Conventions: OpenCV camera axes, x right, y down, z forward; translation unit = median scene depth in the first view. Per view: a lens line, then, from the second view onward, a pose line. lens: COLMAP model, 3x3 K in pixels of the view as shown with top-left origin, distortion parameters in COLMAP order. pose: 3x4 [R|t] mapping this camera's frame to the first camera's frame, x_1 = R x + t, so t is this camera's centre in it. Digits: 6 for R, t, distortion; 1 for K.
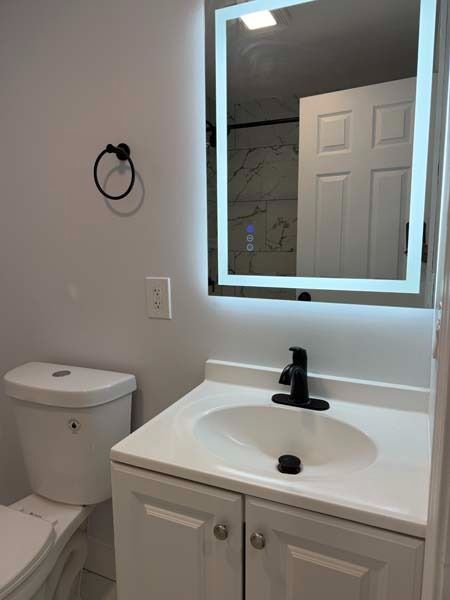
lens RADIAL K [[422.8, 0, 225.0], [0, 422.8, 300.0], [0, 0, 1]] dist [0.055421, -0.085839]
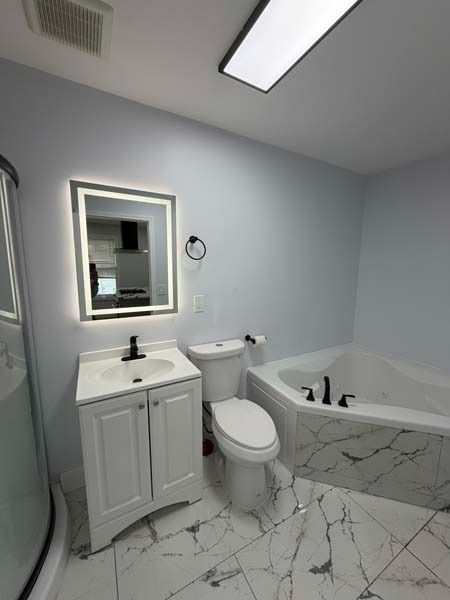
lens RADIAL K [[239.7, 0, 225.0], [0, 239.7, 300.0], [0, 0, 1]] dist [0.001310, 0.000009]
pose [[0.585984, -0.098868, 0.804268, -0.564243], [0.106106, 0.993345, 0.044803, -0.093431], [-0.803345, 0.059084, 0.592575, -0.244660]]
